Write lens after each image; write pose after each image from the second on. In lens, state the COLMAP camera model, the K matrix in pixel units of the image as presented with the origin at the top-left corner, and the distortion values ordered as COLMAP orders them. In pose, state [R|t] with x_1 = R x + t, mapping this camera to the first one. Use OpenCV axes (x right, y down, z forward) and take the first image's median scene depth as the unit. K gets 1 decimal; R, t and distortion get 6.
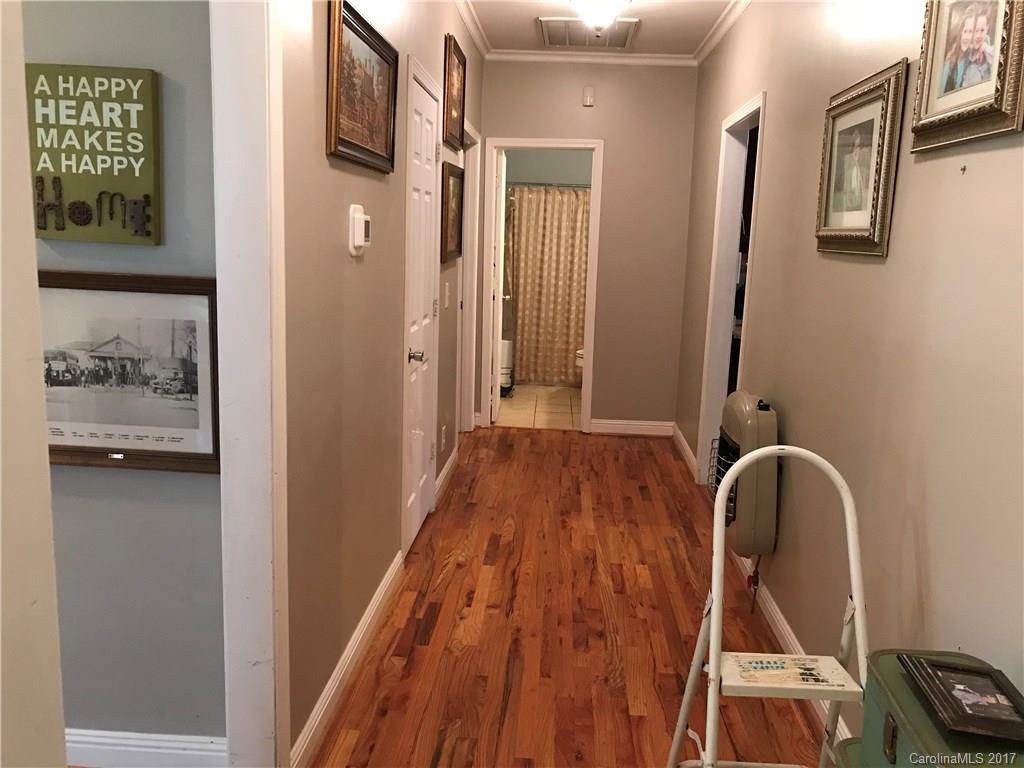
lens RADIAL K [[844.2, 0, 507.0], [0, 844.2, 384.7], [0, 0, 1]] dist [0.048883, -0.013520]
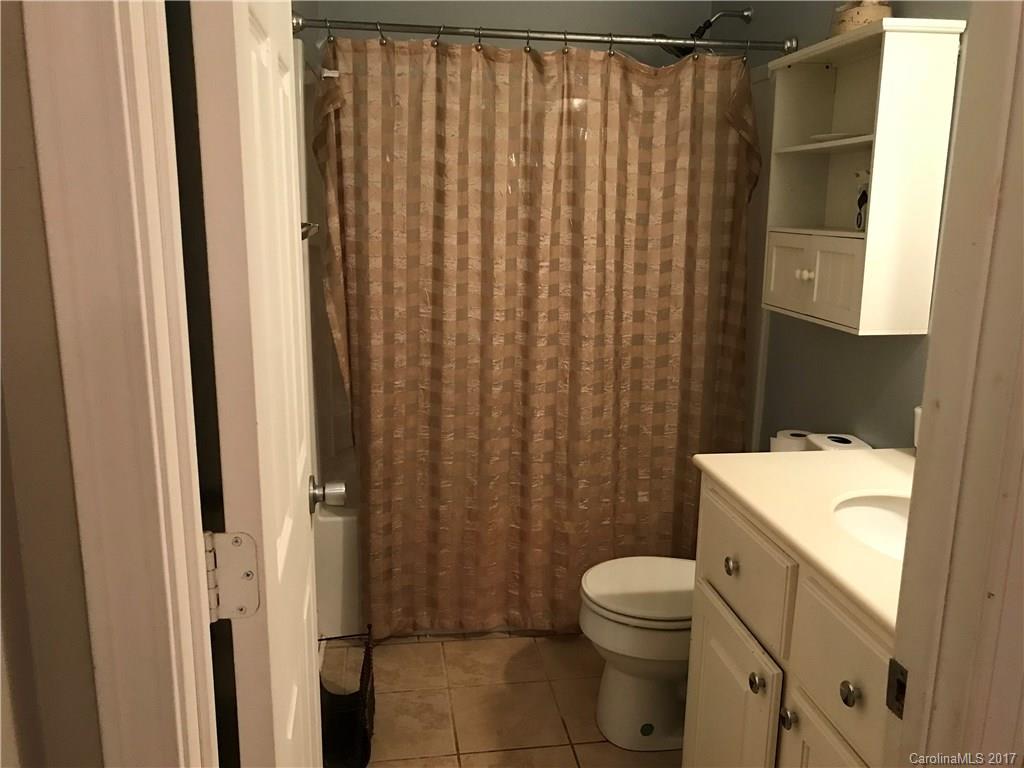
lens RADIAL K [[844.2, 0, 521.1], [0, 844.2, 386.9], [0, 0, 1]] dist [0.048883, -0.013520]
pose [[0.976452, -0.059341, 0.207413, 0.003190], [0.049617, 0.997425, 0.051781, -0.119632], [-0.209952, -0.040271, 0.976882, 0.679175]]
